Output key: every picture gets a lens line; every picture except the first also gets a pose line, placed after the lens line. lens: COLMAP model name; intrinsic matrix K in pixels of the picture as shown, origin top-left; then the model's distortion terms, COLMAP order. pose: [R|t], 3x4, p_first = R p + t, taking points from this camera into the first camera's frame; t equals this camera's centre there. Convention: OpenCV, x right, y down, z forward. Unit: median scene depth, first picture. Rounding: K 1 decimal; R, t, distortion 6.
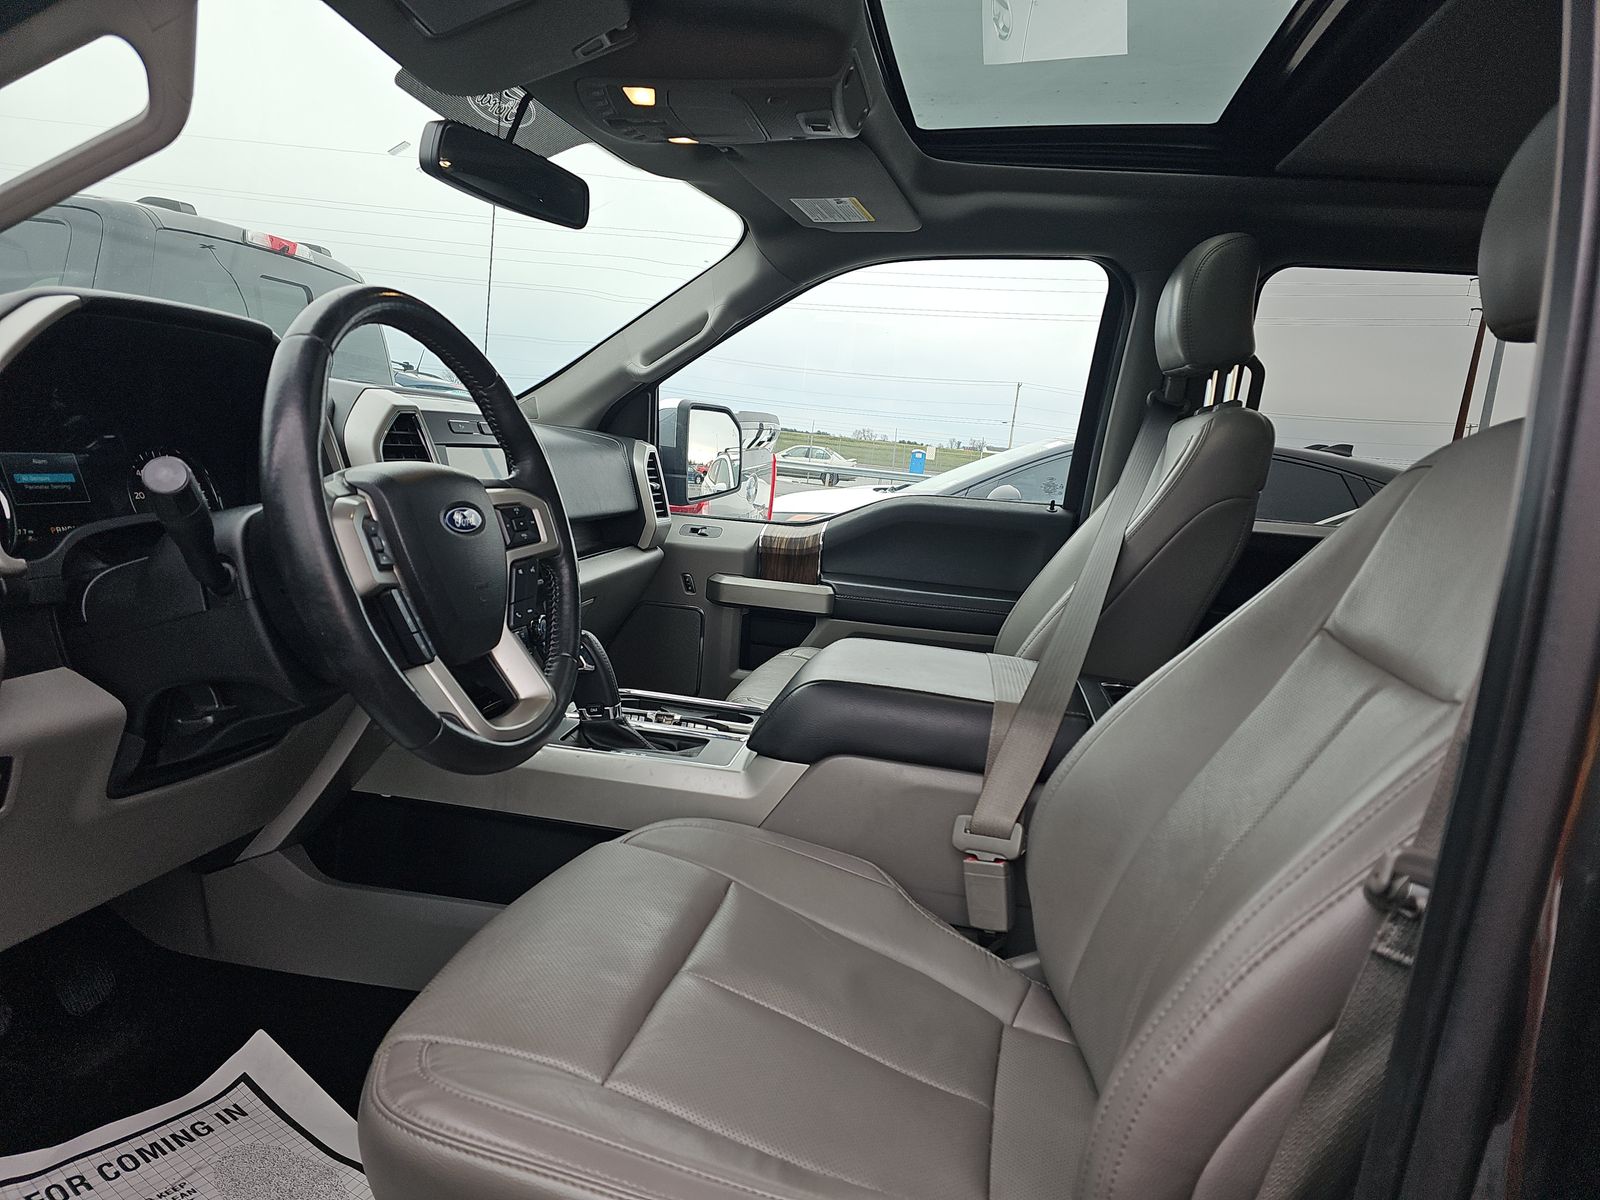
lens RADIAL K [[1190.9, 0, 800.0], [0, 1190.9, 600.0], [0, 0, 1]] dist [-0.052436, -0.002137]
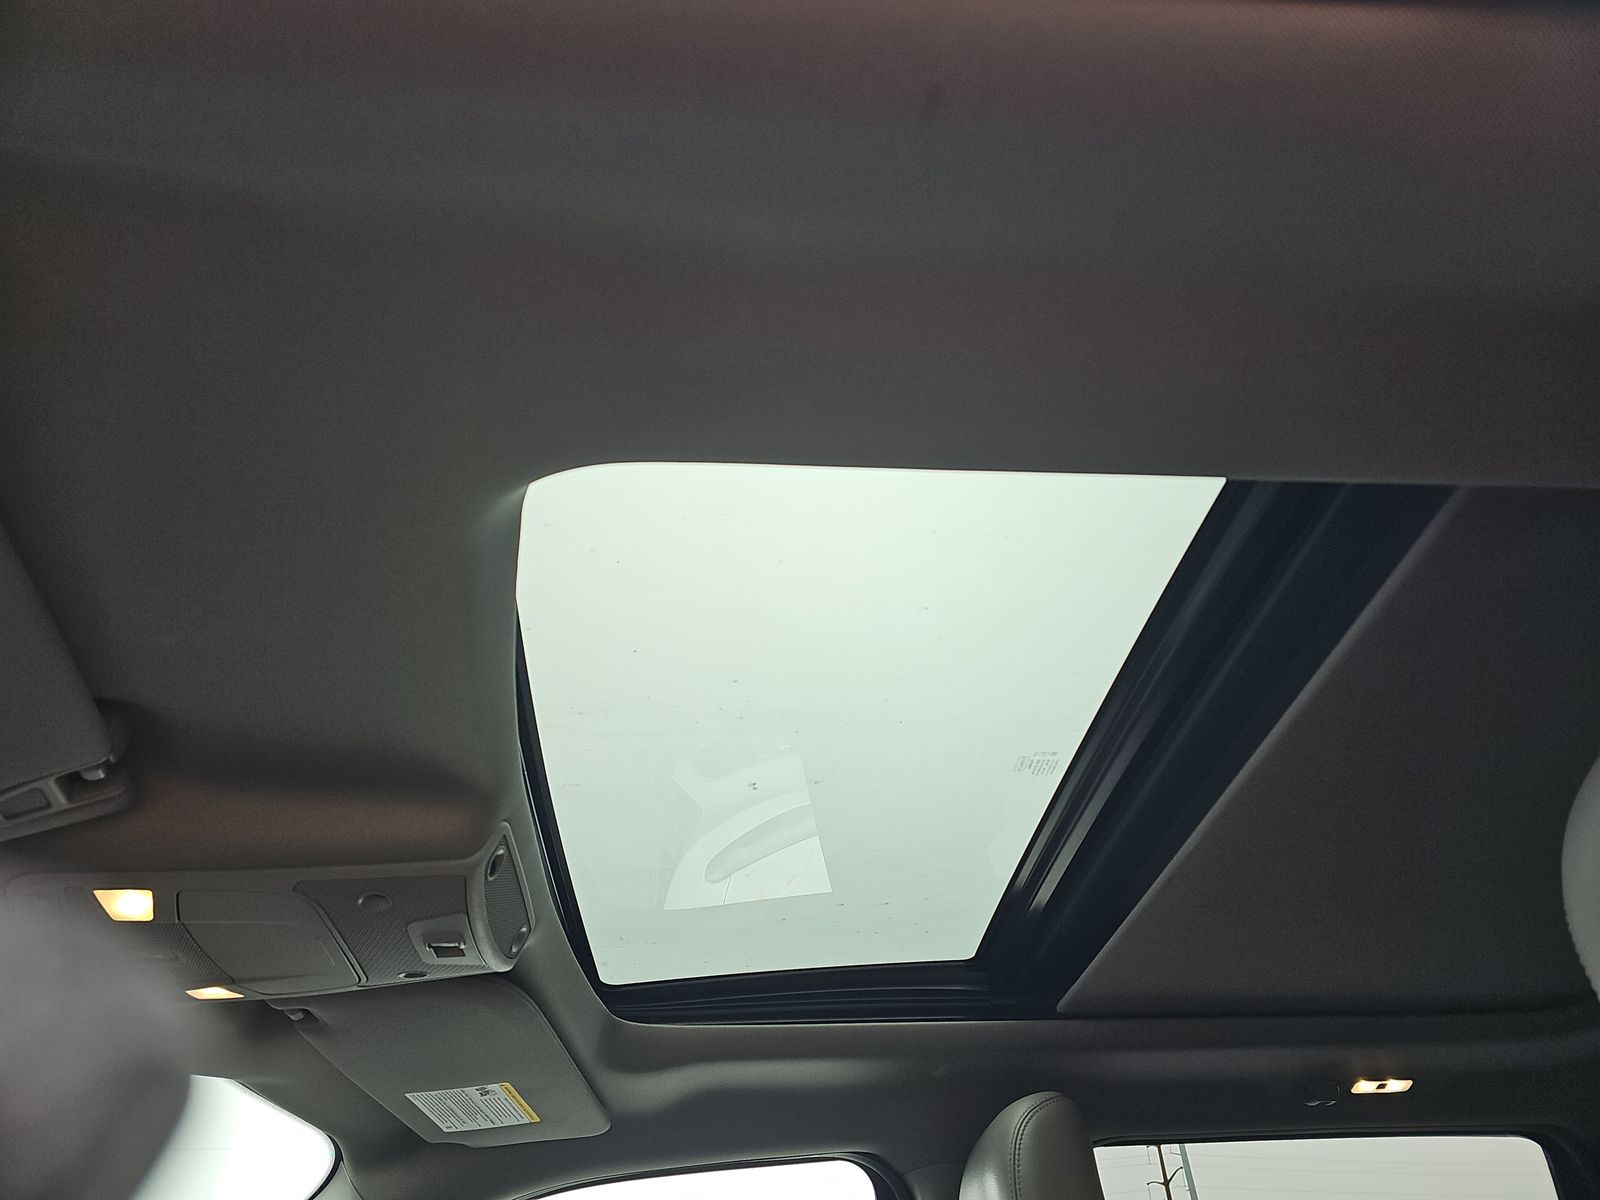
lens RADIAL K [[1085.0, 0, 789.0], [0, 1085.0, 599.5], [0, 0, 1]] dist [0.033233, 0.001160]
pose [[0.966040, 0.041421, 0.255053, 0.030677], [0.151851, 0.707629, -0.690074, -0.085279], [-0.209066, 0.705369, 0.677308, 0.364257]]
